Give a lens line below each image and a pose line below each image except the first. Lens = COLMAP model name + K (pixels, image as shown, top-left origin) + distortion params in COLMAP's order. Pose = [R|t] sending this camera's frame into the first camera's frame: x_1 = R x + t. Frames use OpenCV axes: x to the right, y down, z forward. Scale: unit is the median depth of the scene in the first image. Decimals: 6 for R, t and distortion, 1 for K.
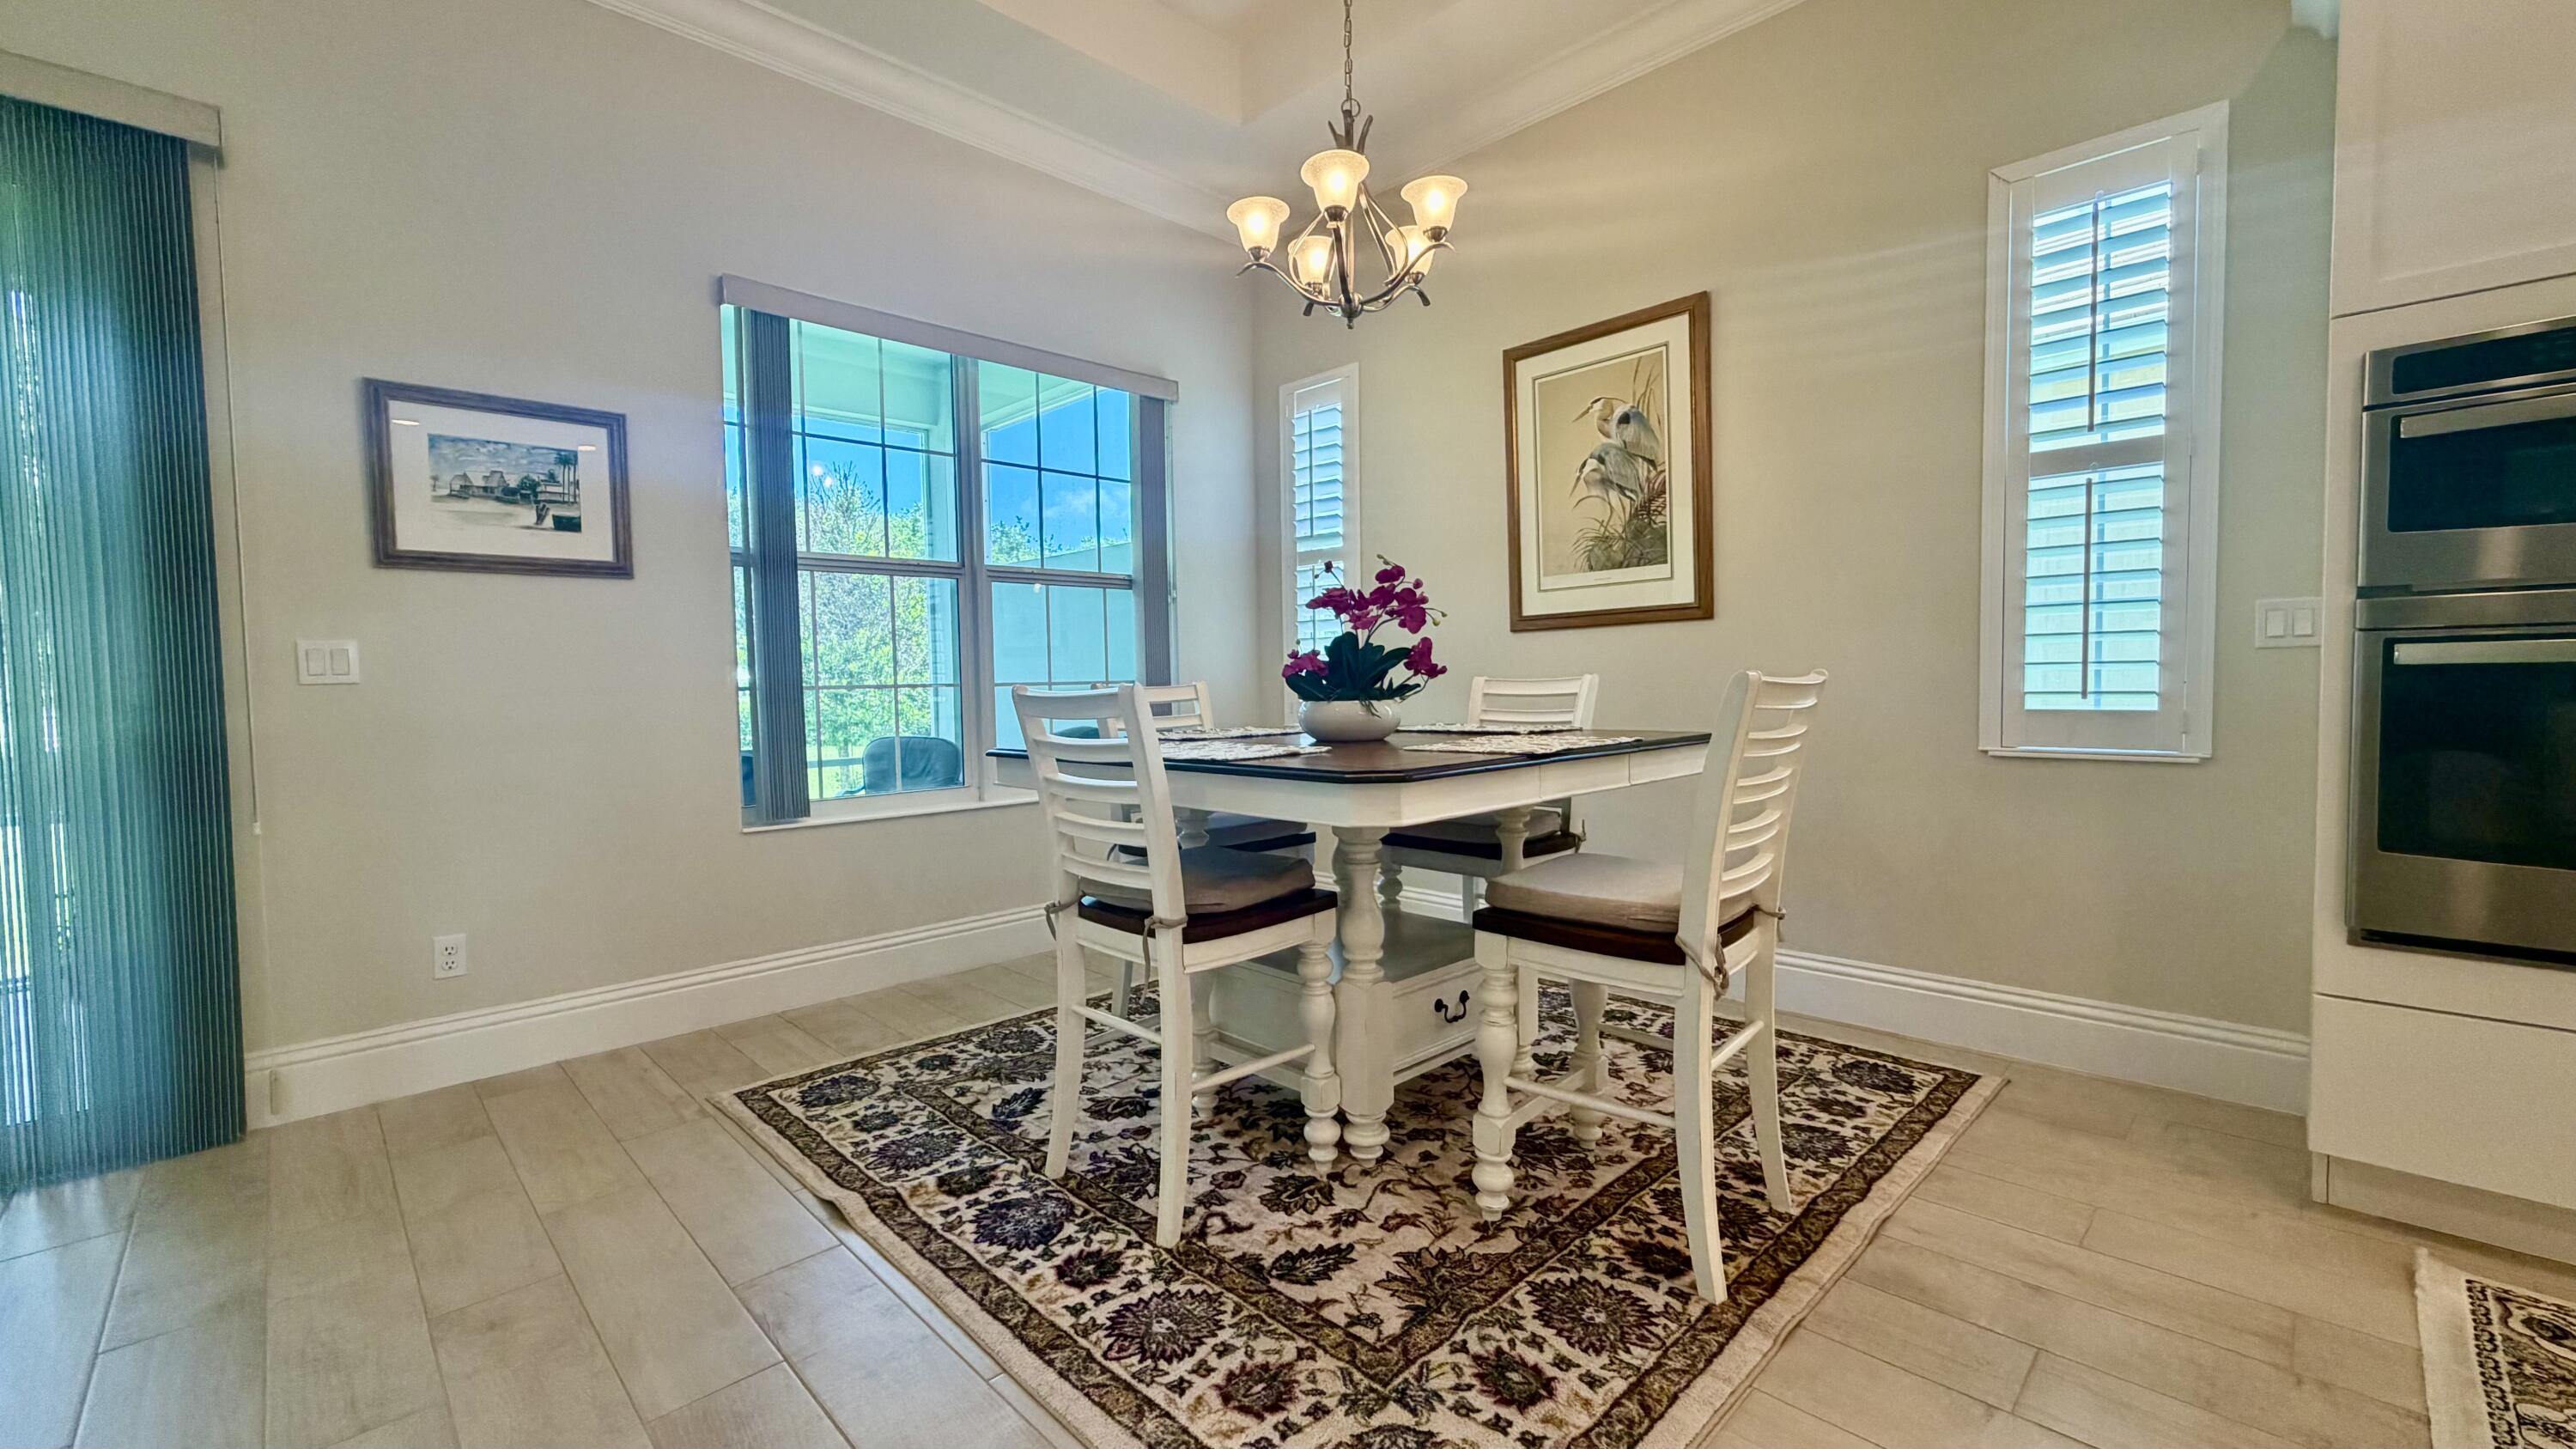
lens RADIAL K [[1029.6, 0, 1282.0], [0, 1029.6, 722.8], [0, 0, 1]] dist [-0.000376, 0.000352]
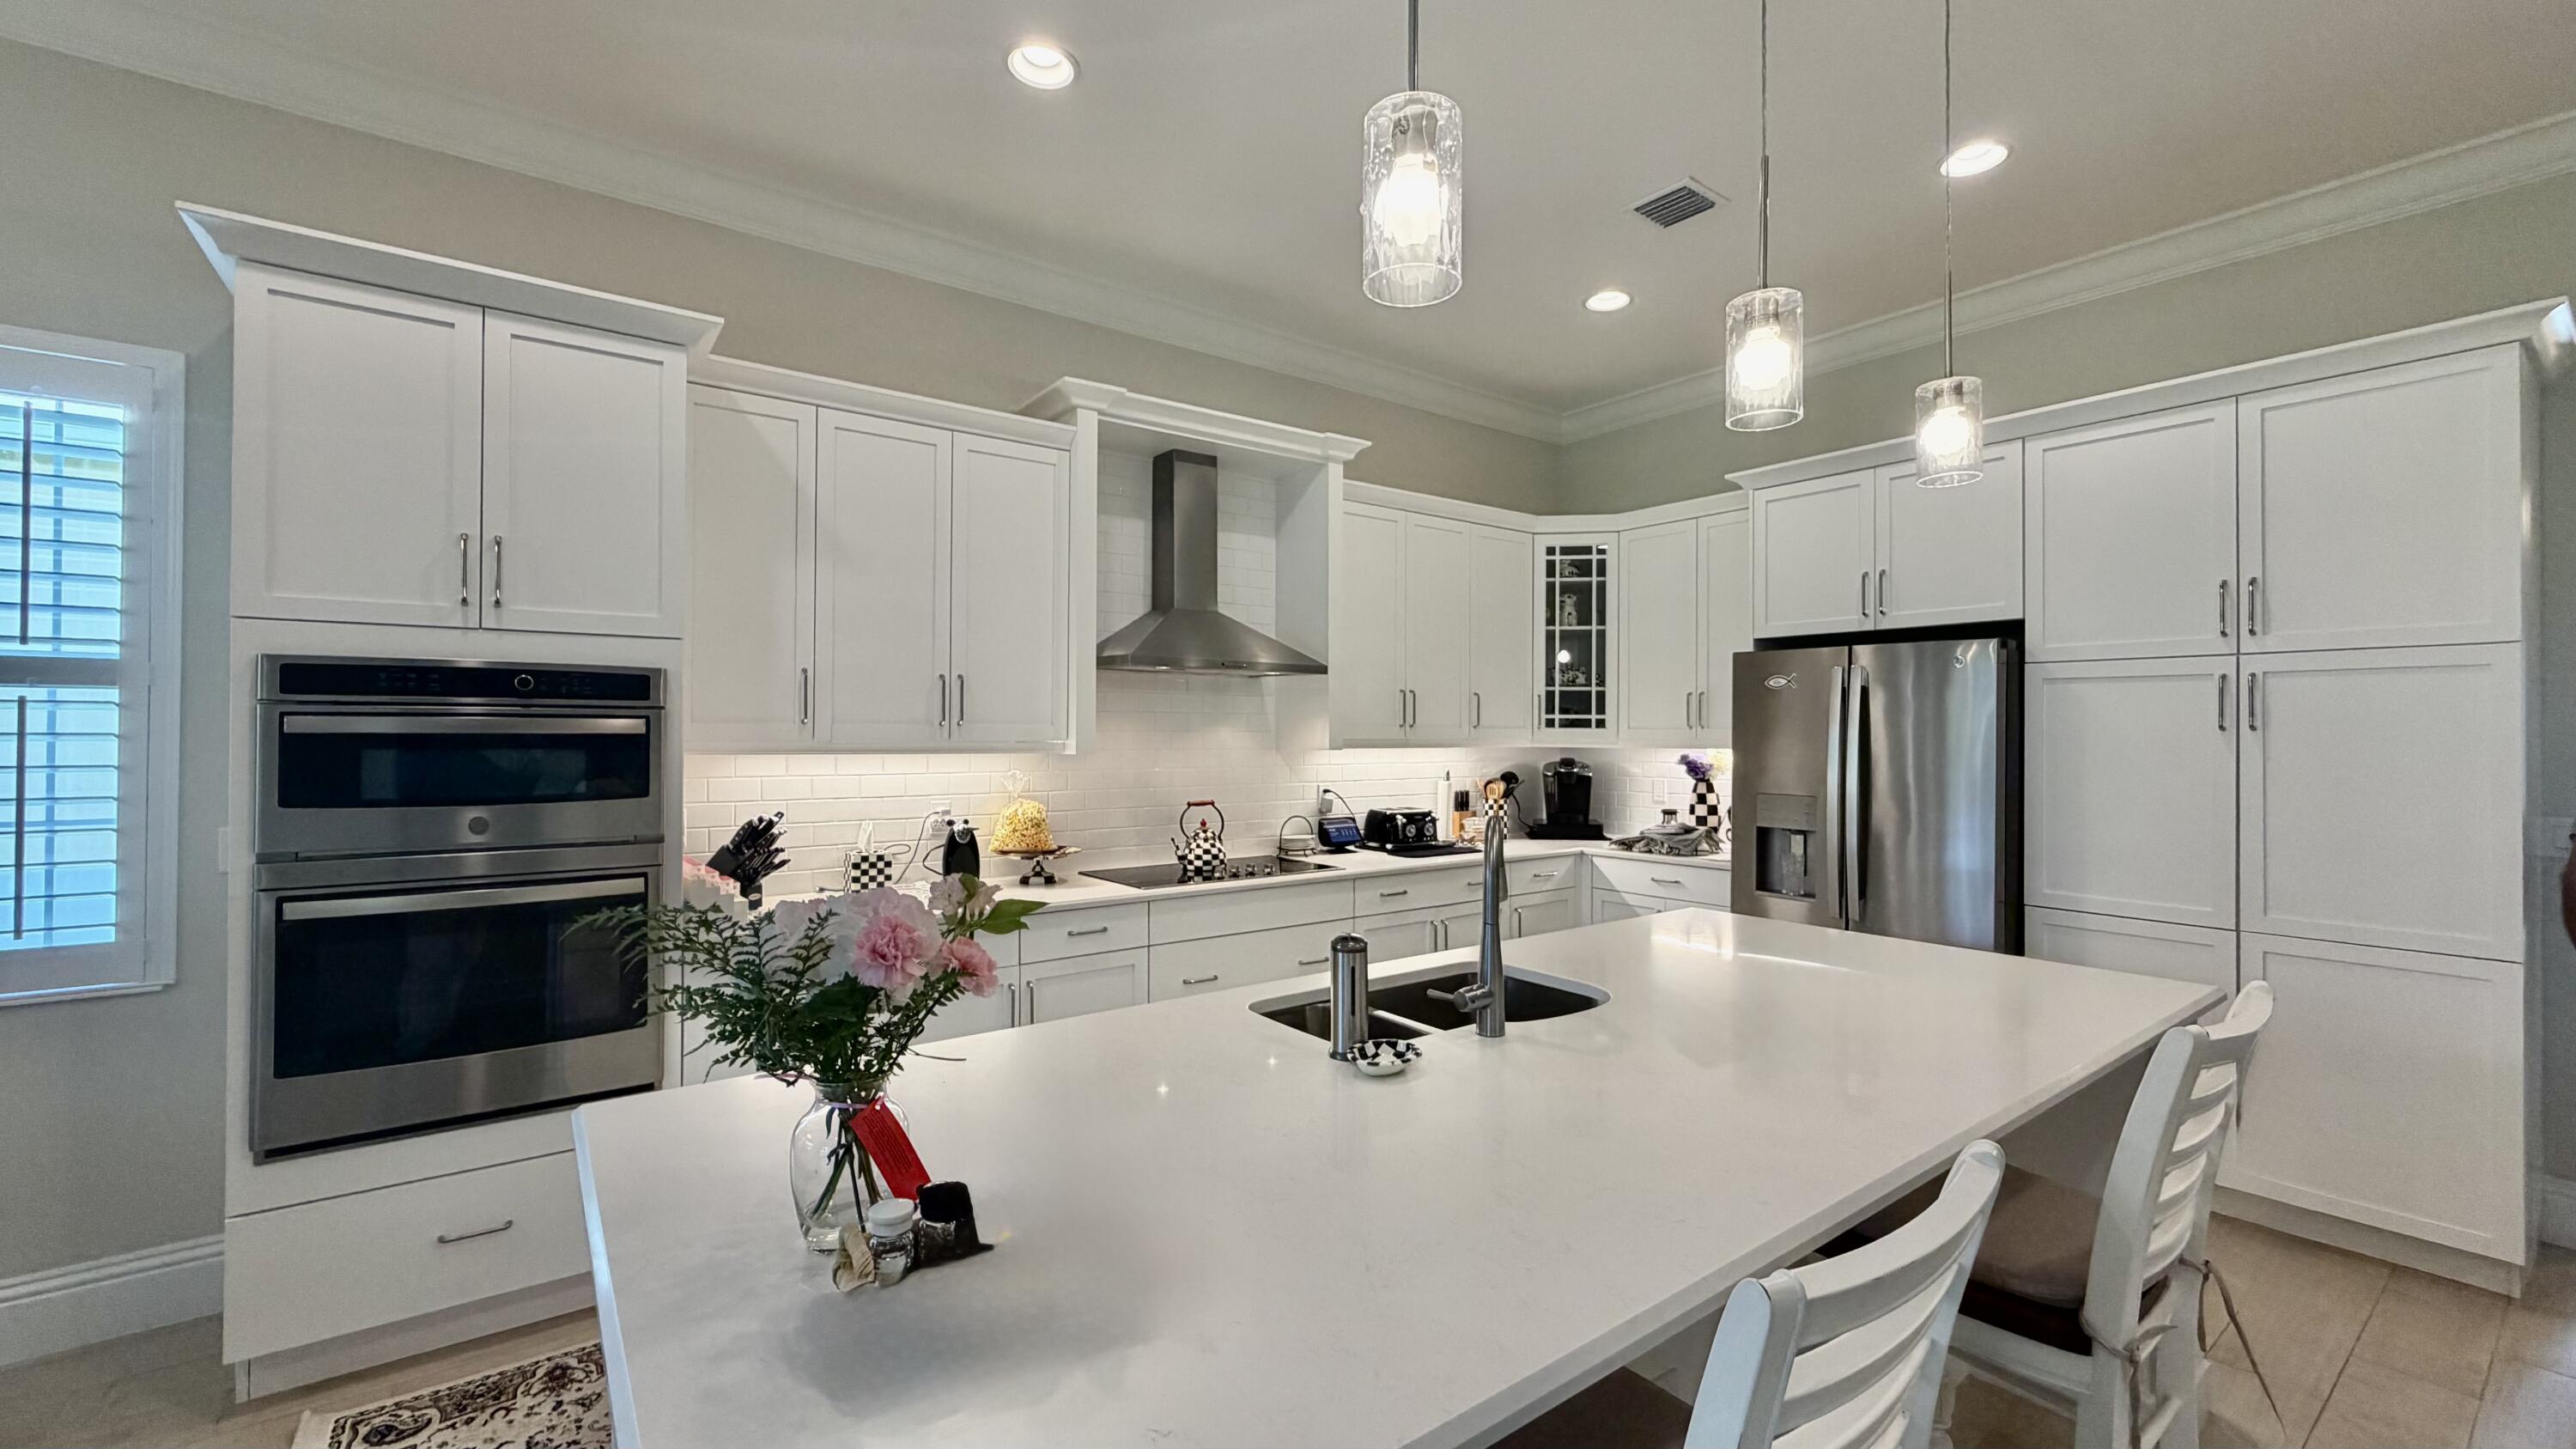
lens RADIAL K [[1029.6, 0, 1282.0], [0, 1029.6, 722.8], [0, 0, 1]] dist [-0.000376, 0.000352]
pose [[0.137062, 0.026678, 0.990203, 0.039837], [0.039126, 0.998711, -0.032323, -0.141672], [-0.989789, 0.043173, 0.135842, -0.220085]]
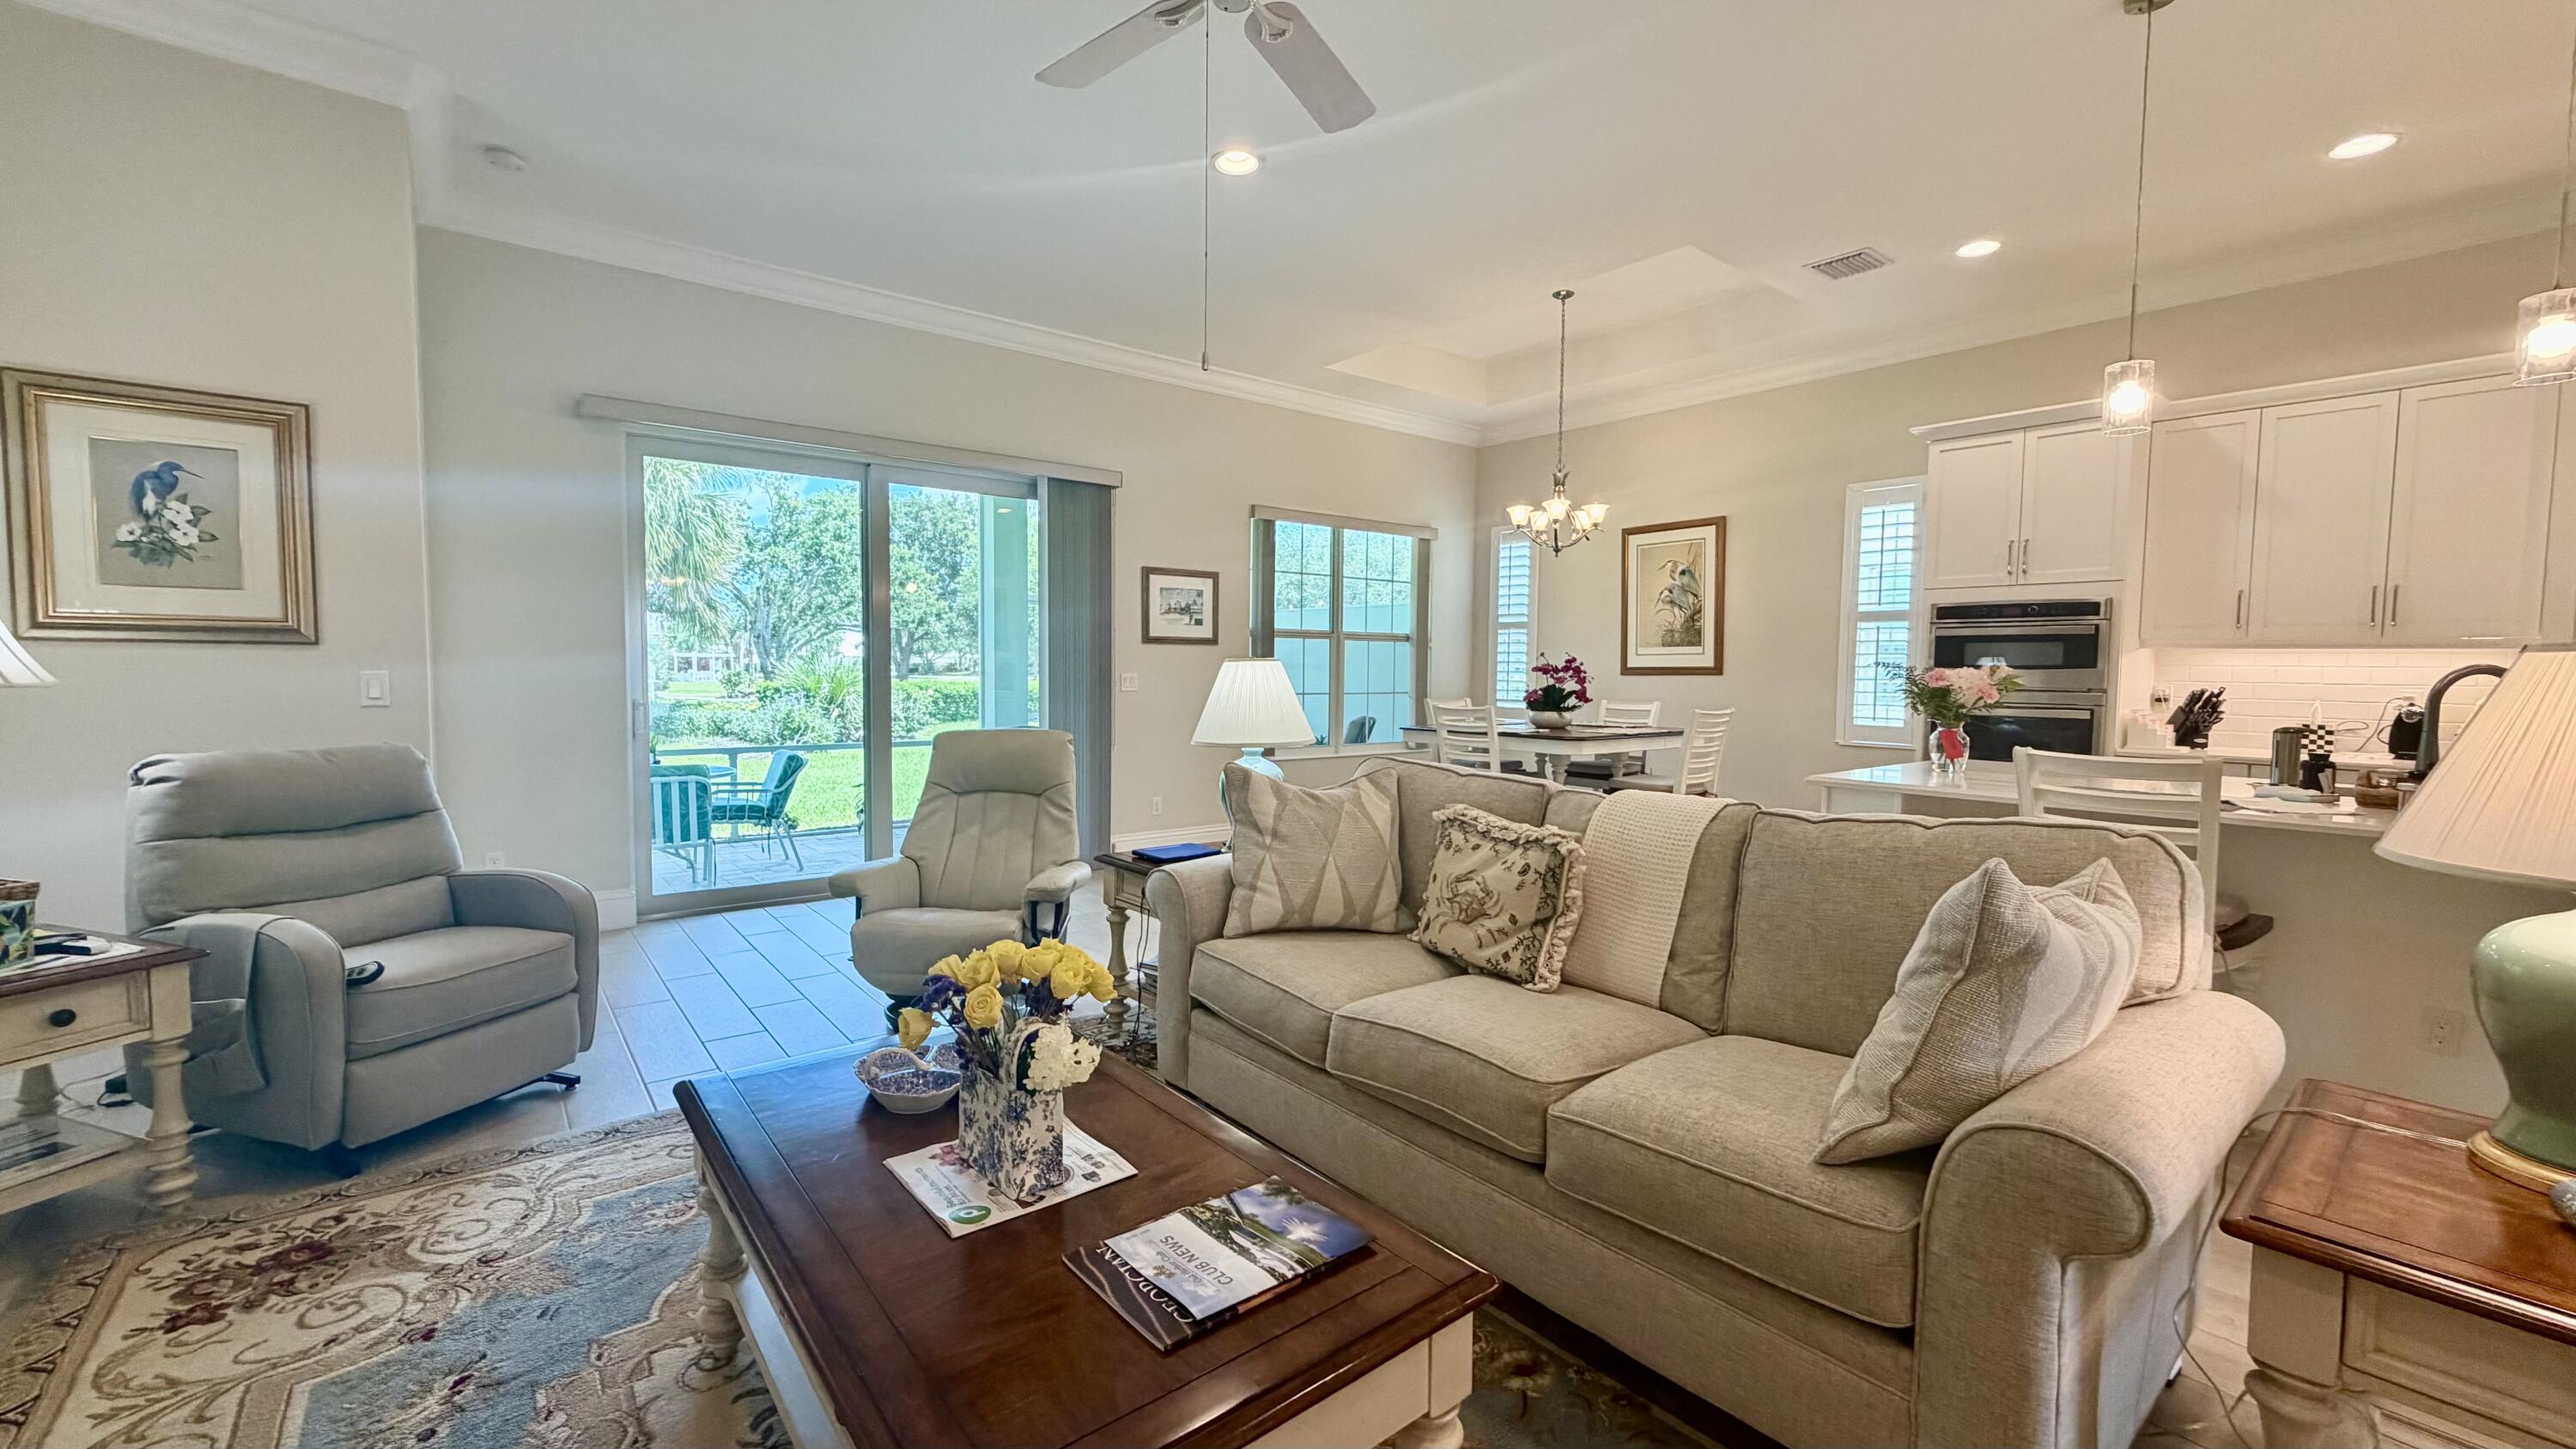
lens RADIAL K [[1029.6, 0, 1282.0], [0, 1029.6, 722.8], [0, 0, 1]] dist [-0.000376, 0.000352]
pose [[0.994789, 0.033264, -0.096380, -0.324545], [-0.032150, 0.999397, 0.013089, -0.006139], [0.096757, -0.009922, 0.995259, -1.447393]]
